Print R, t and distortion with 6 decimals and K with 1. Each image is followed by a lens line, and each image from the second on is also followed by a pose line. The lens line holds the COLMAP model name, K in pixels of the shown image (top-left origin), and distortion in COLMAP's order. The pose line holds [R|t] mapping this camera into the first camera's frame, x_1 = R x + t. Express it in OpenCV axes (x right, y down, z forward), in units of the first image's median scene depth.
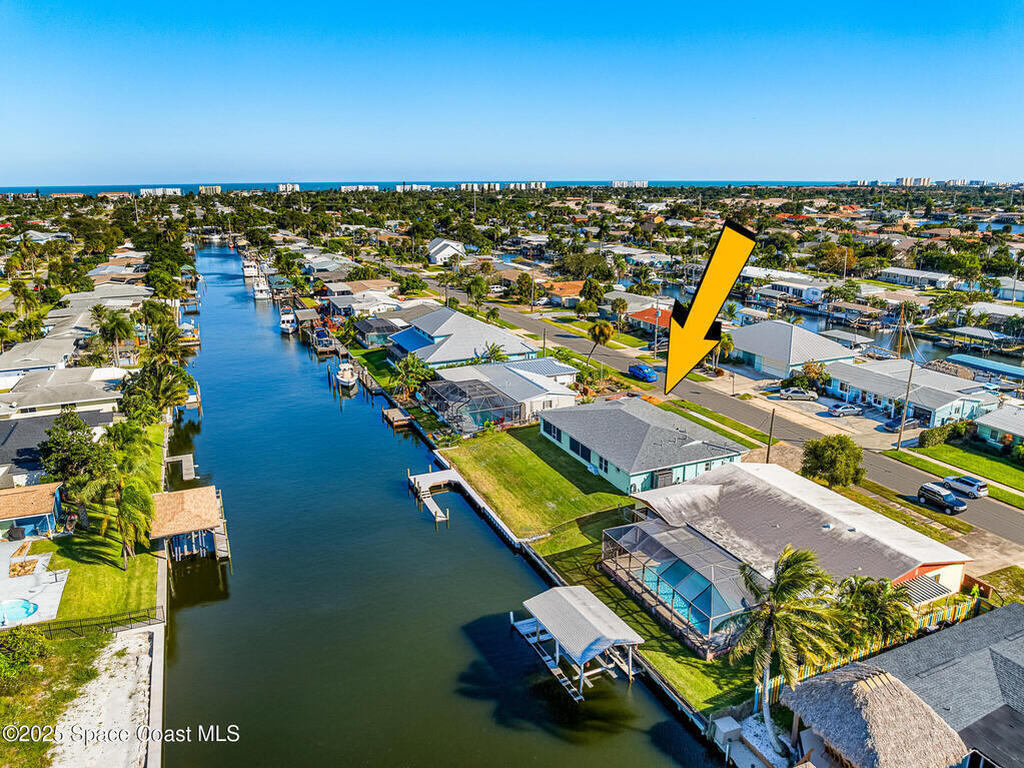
lens RADIAL K [[715.9, 0, 512.0], [0, 715.9, 384.0], [0, 0, 1]] dist [-0.032856, -0.007852]
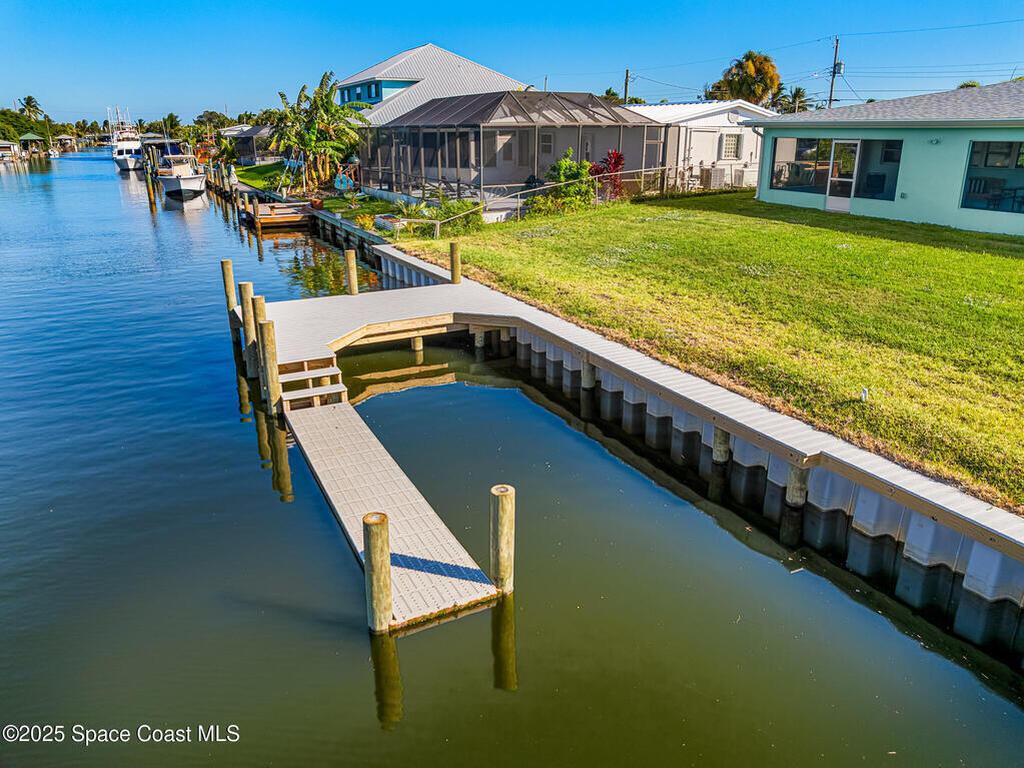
lens RADIAL K [[705.8, 0, 531.2], [0, 705.8, 369.9], [0, 0, 1]] dist [-0.033060, -0.001678]
pose [[0.996140, -0.021562, 0.085093, -0.081247], [0.017577, 0.998726, 0.047305, 0.133501], [-0.086004, -0.045627, 0.995249, 0.793075]]
